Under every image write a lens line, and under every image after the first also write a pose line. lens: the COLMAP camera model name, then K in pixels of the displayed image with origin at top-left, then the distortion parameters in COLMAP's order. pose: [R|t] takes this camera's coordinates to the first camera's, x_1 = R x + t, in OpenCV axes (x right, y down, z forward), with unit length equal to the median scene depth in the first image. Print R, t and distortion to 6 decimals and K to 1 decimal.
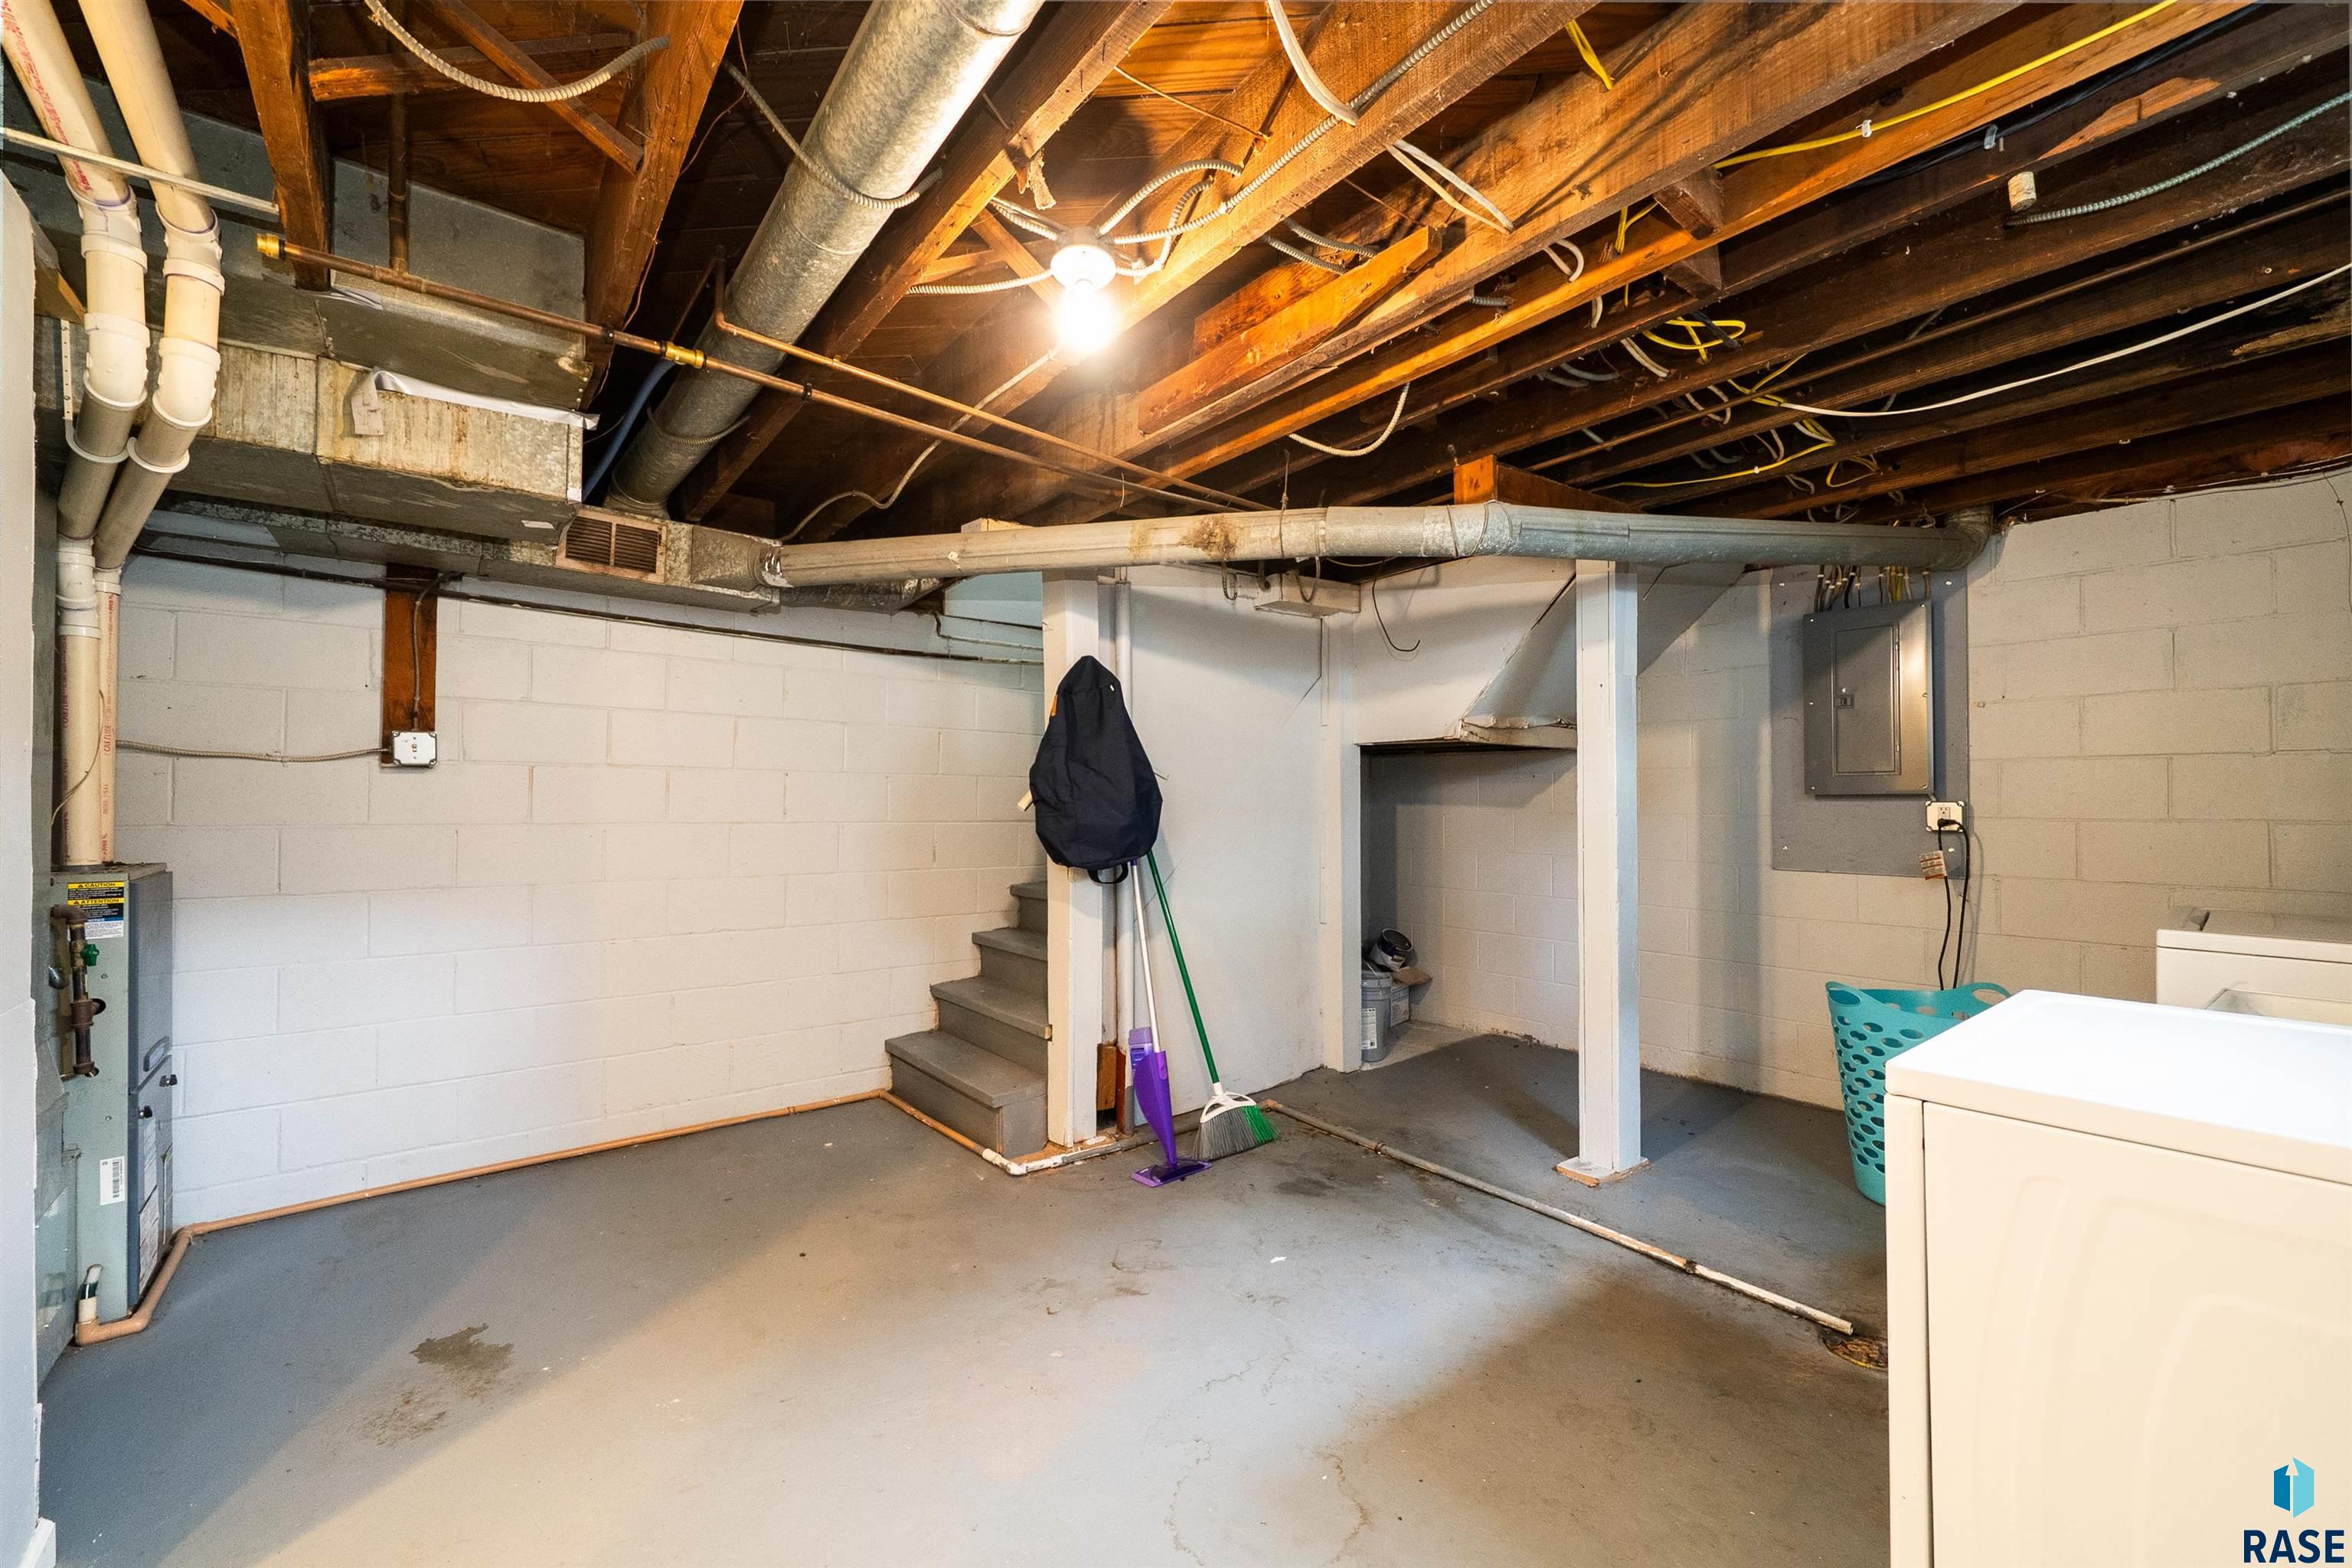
lens RADIAL K [[920.3, 0, 1165.2], [0, 920.3, 806.8], [0, 0, 1]] dist [-0.000515, -0.000022]
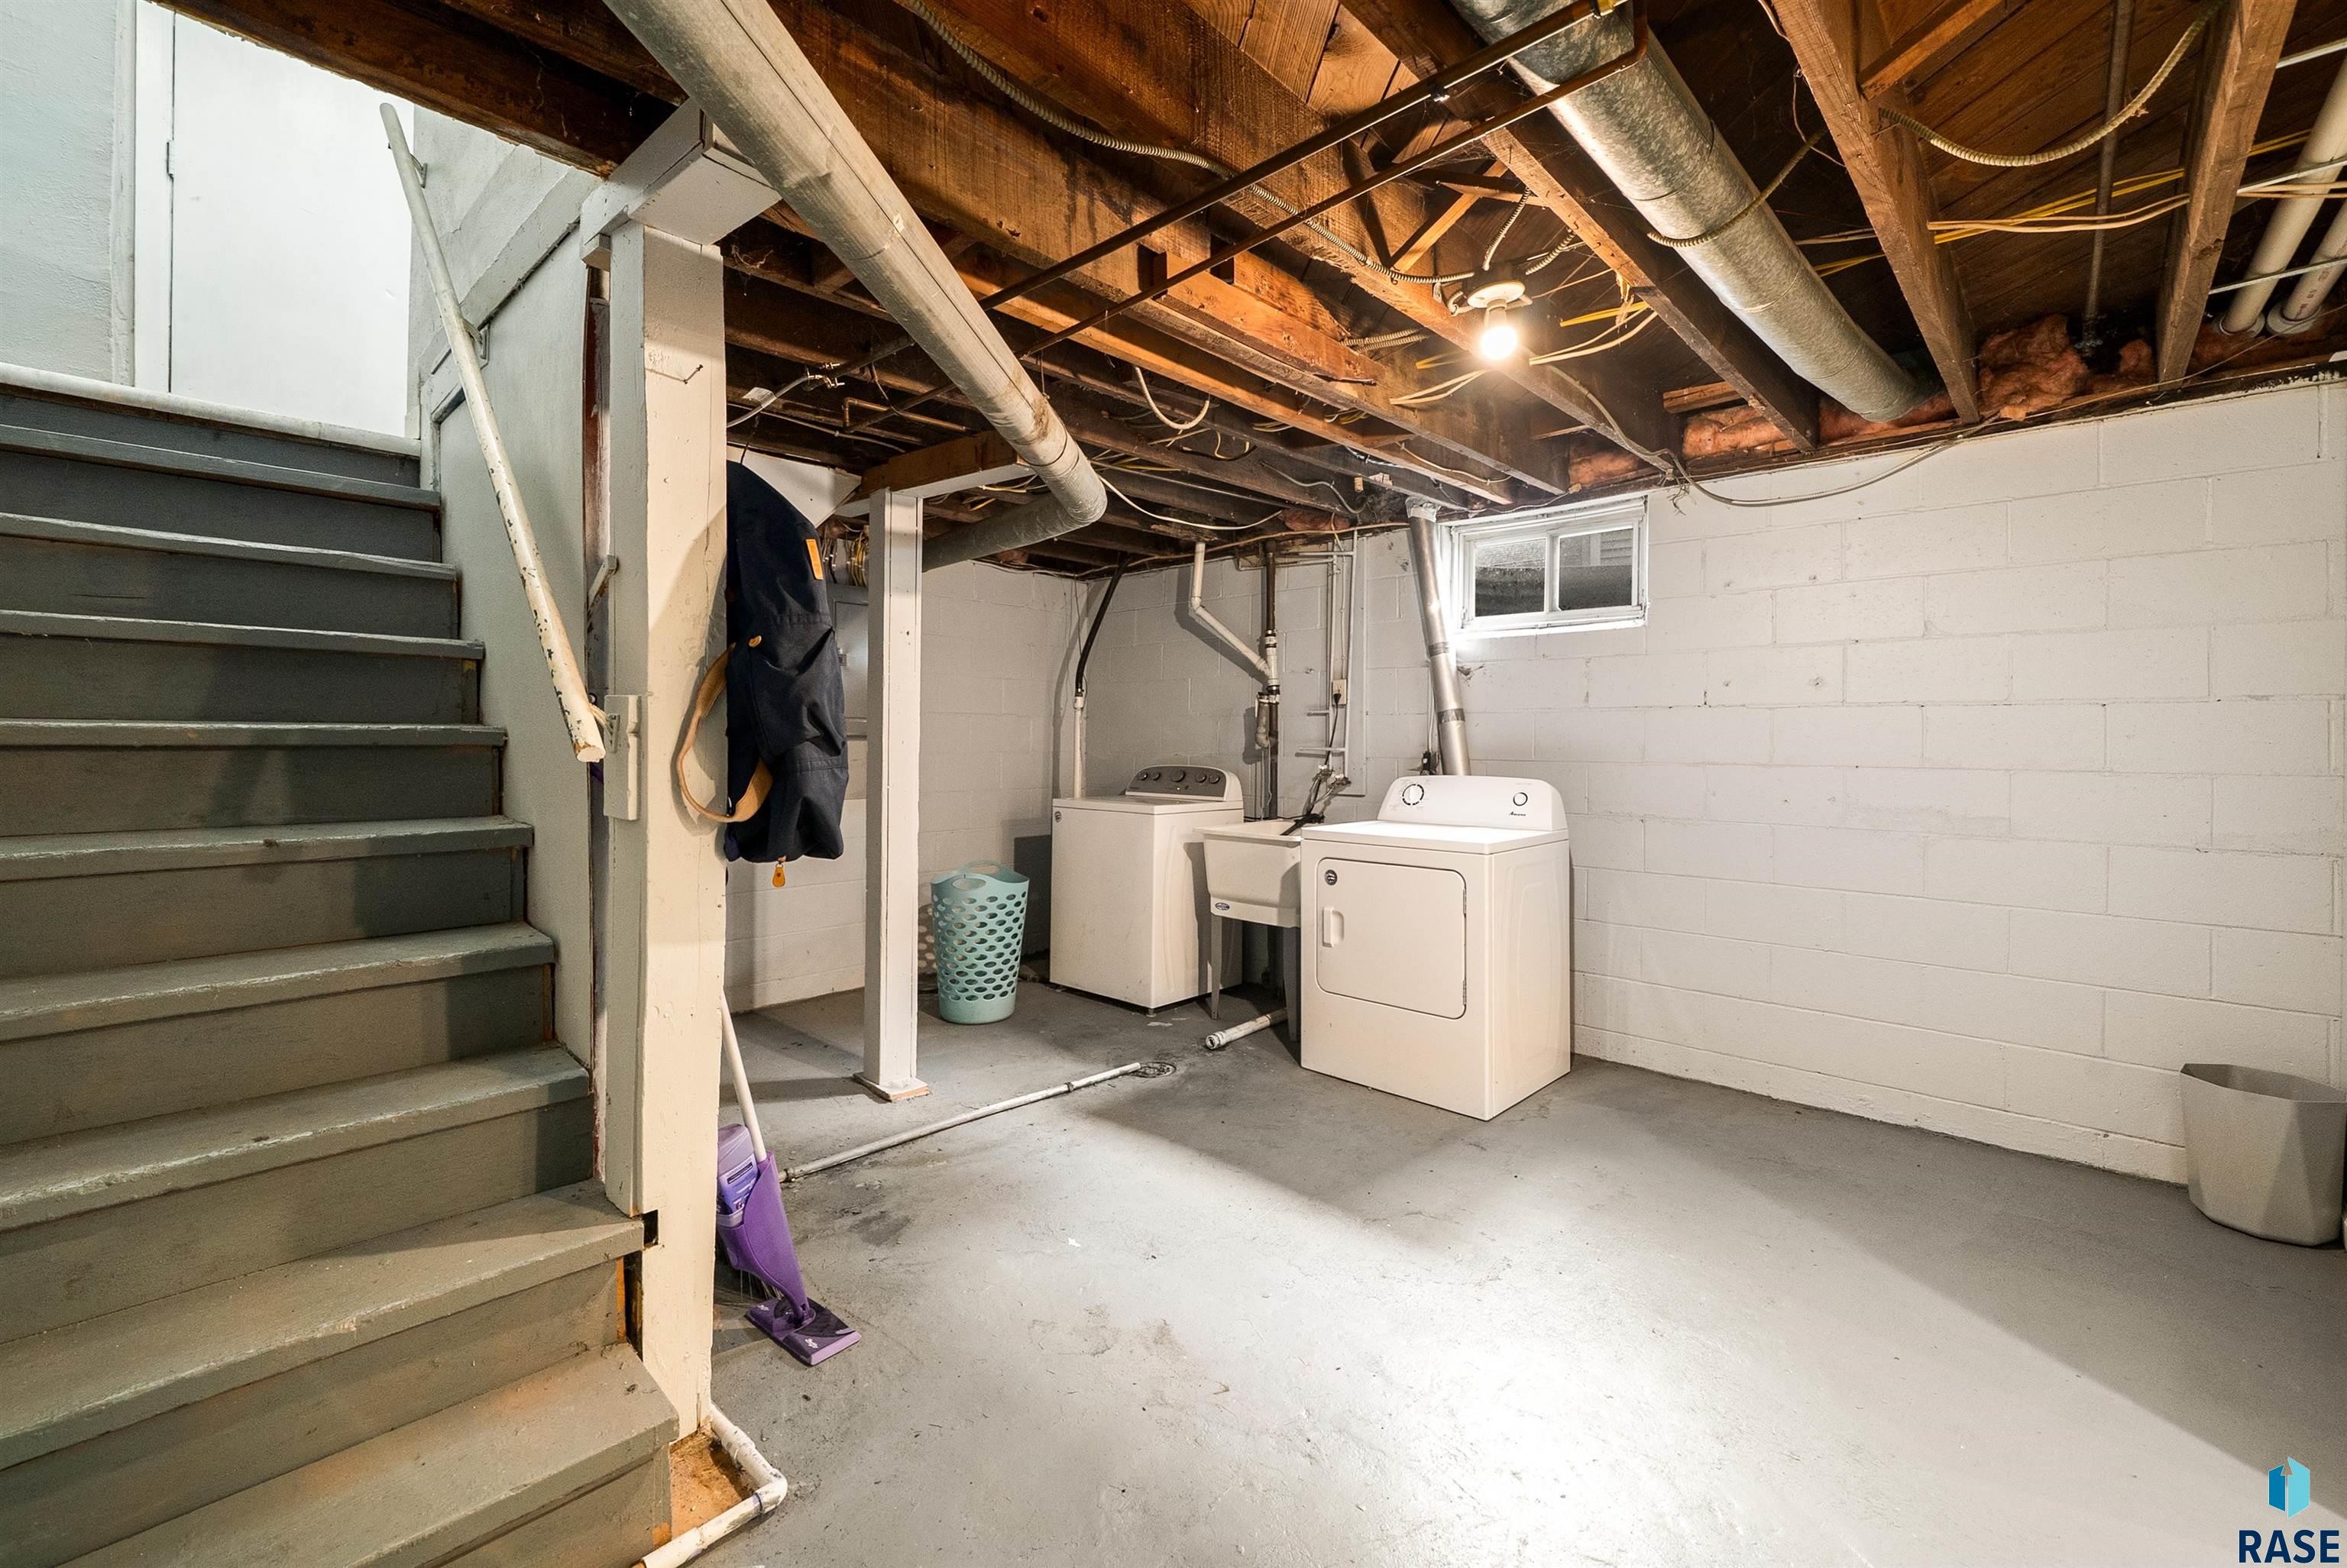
lens RADIAL K [[947.9, 0, 1167.6], [0, 947.9, 738.9], [0, 0, 1]] dist [-0.000151, -0.000048]
pose [[-0.132230, 0.011850, 0.991148, -0.792493], [0.001751, 0.999930, -0.011721, 0.008136], [-0.991218, 0.000185, -0.132241, 0.998917]]
